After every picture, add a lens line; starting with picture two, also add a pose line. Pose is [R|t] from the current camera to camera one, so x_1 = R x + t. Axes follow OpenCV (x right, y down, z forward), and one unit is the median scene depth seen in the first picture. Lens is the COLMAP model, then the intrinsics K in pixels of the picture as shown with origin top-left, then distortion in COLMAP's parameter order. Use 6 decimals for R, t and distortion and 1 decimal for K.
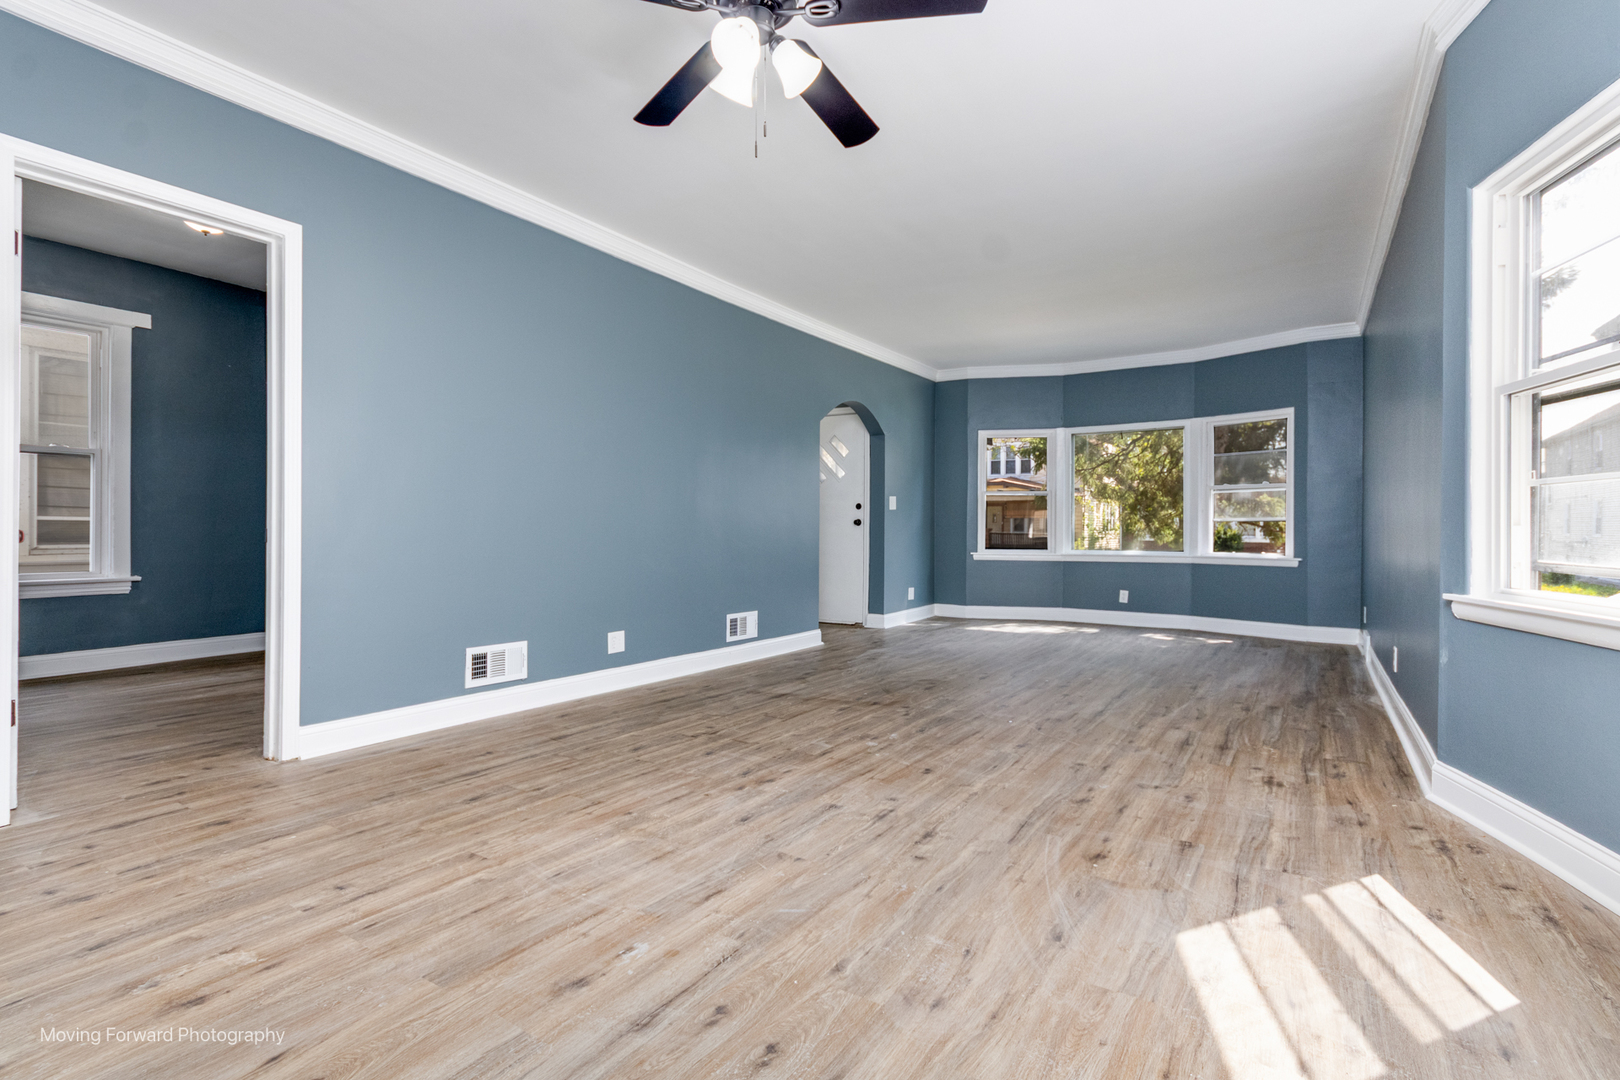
lens RADIAL K [[755.3, 0, 821.5], [0, 755.3, 534.5], [0, 0, 1]] dist [-0.000048, -0.001320]
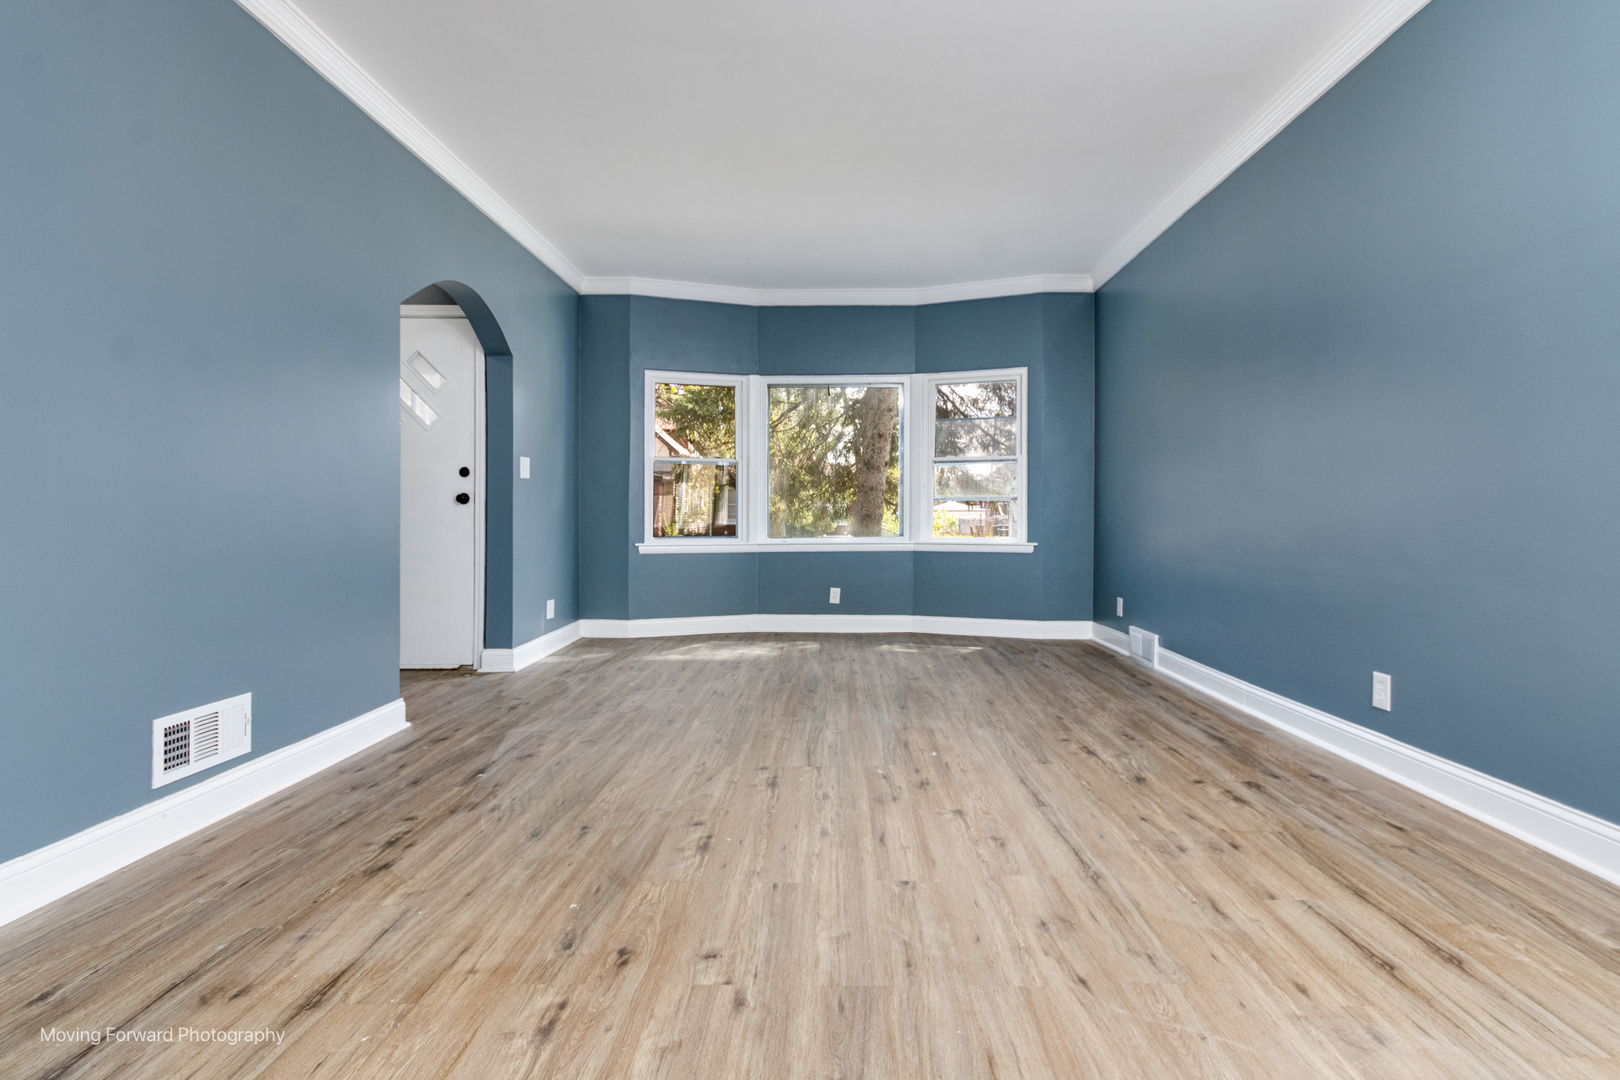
lens RADIAL K [[755.3, 0, 807.9], [0, 755.3, 514.4], [0, 0, 1]] dist [-0.000048, -0.001320]
pose [[0.862468, -0.003282, 0.506102, -0.020093], [0.005754, 0.999978, -0.003321, 0.000216], [-0.506080, 0.005777, 0.862467, 0.341380]]
